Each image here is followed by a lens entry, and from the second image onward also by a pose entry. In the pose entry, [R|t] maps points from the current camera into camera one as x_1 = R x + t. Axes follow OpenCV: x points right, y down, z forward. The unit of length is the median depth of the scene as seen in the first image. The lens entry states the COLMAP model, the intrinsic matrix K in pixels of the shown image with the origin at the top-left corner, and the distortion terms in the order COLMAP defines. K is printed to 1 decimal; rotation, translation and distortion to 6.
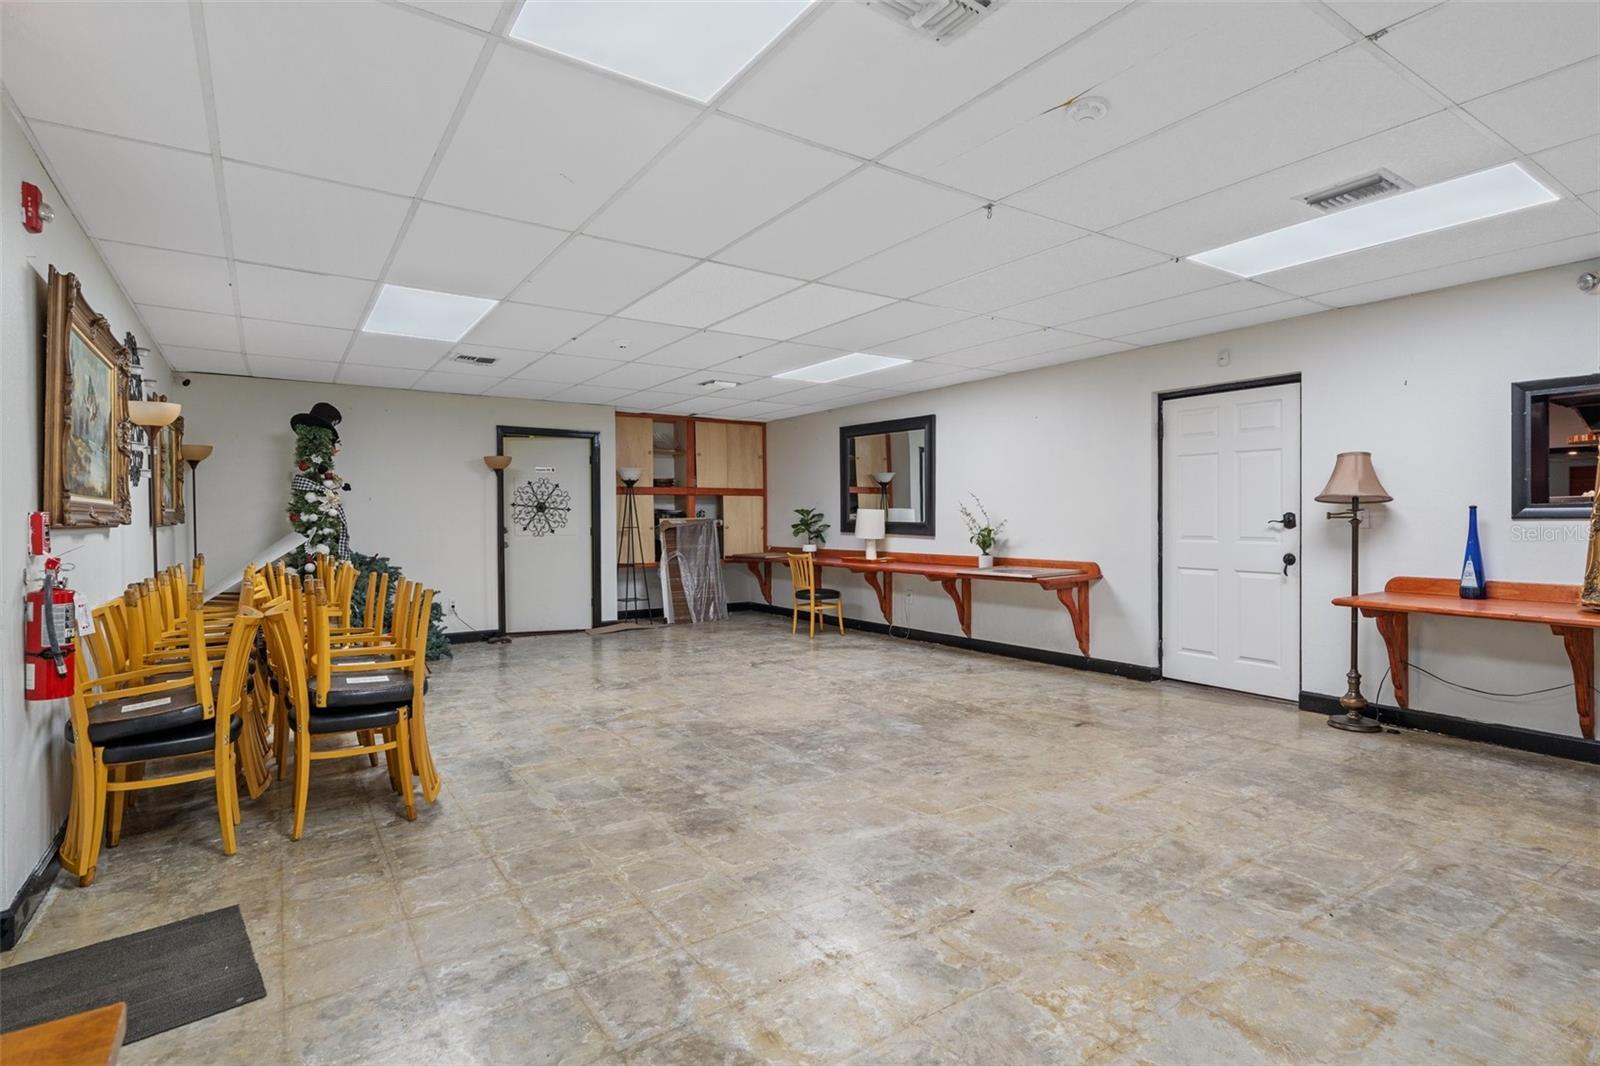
lens RADIAL K [[792.3, 0, 798.0], [0, 792.3, 537.8], [0, 0, 1]] dist [0.001482, -0.000817]
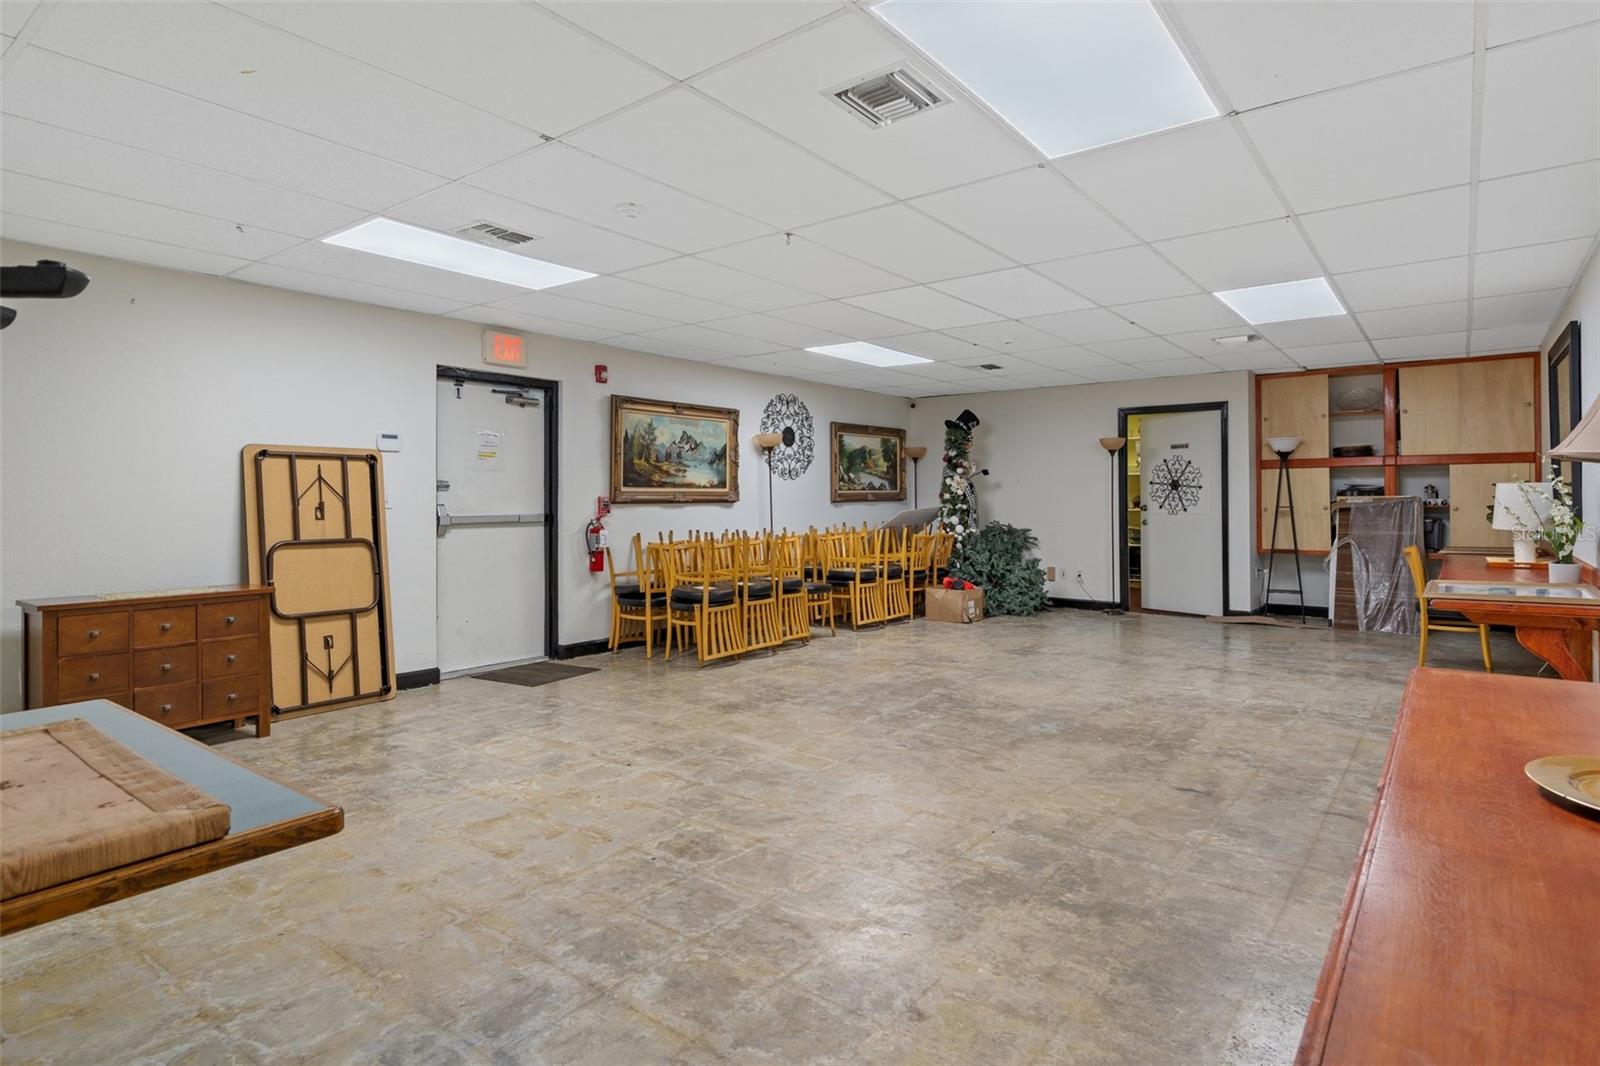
lens RADIAL K [[845.1, 0, 800.0], [0, 845.1, 533.0], [0, 0, 1]] dist [0.000861, 0.001063]
pose [[0.315066, 0.043898, -0.948054, 1.137154], [-0.020156, 0.999014, 0.039559, -0.024348], [0.948856, 0.006645, 0.315640, 0.498228]]
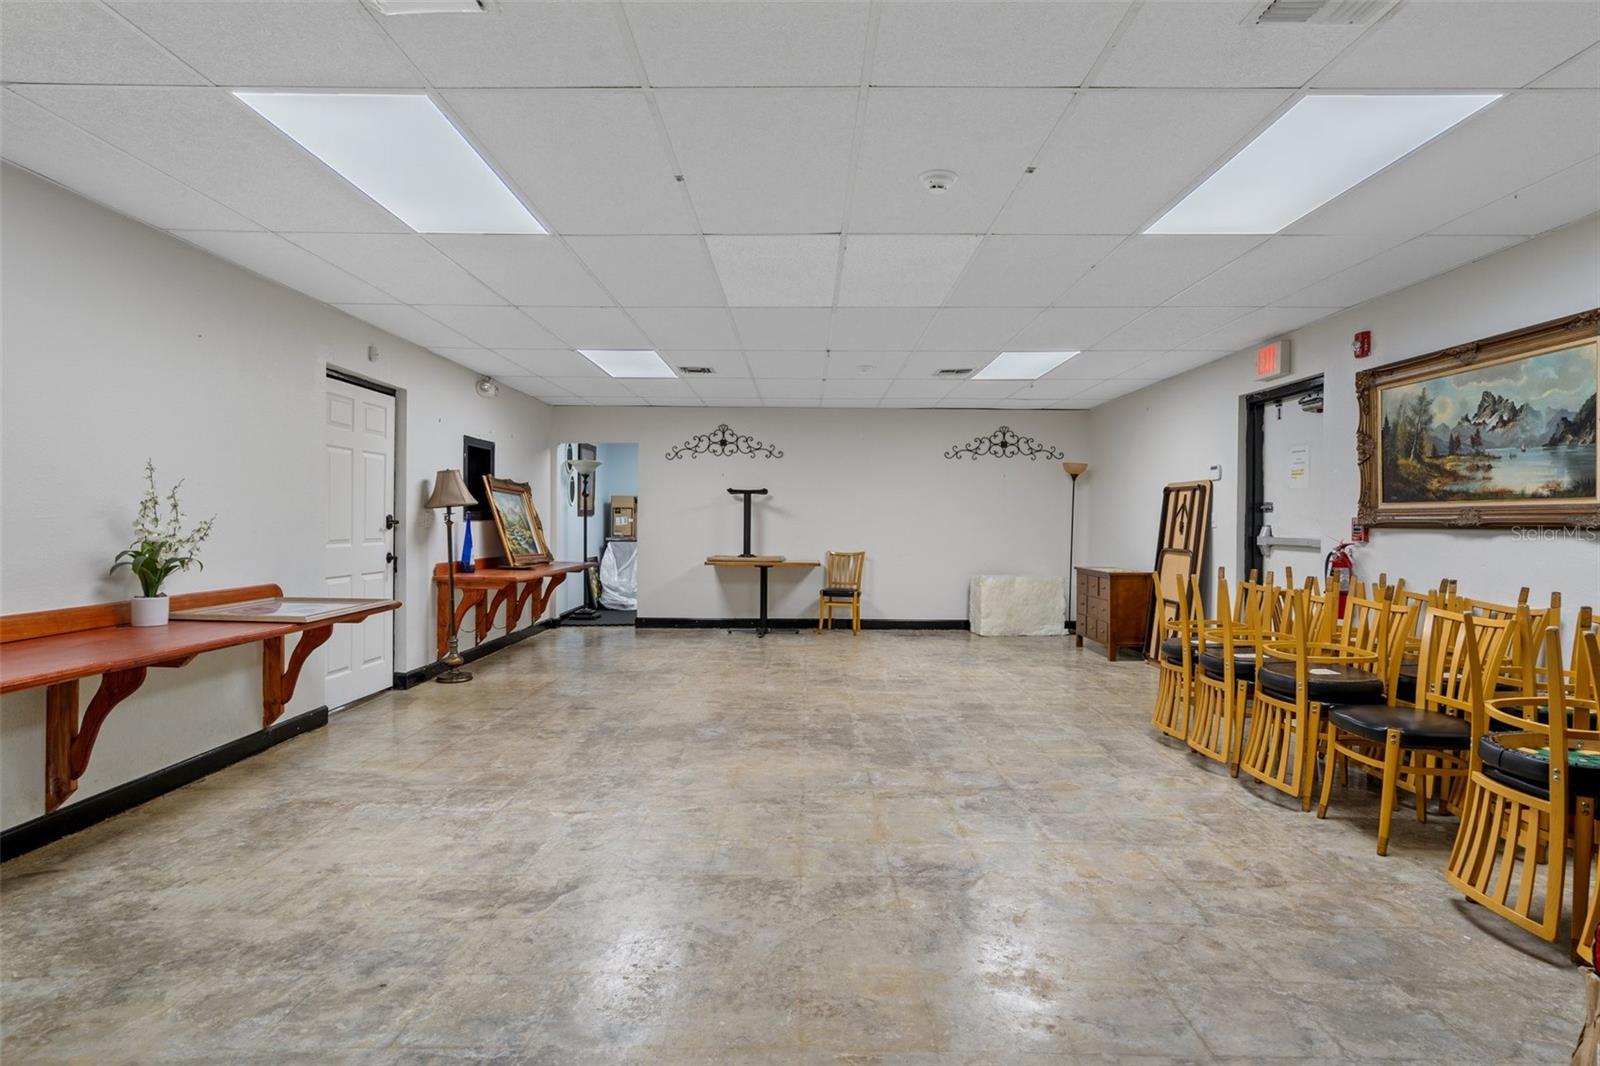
lens RADIAL K [[845.1, 0, 800.0], [0, 845.1, 533.0], [0, 0, 1]] dist [0.000861, 0.001063]
pose [[-0.827071, -0.007623, 0.562046, -0.646330], [0.012278, 0.999424, 0.031622, -0.048346], [-0.561964, 0.033055, -0.826501, 2.126738]]
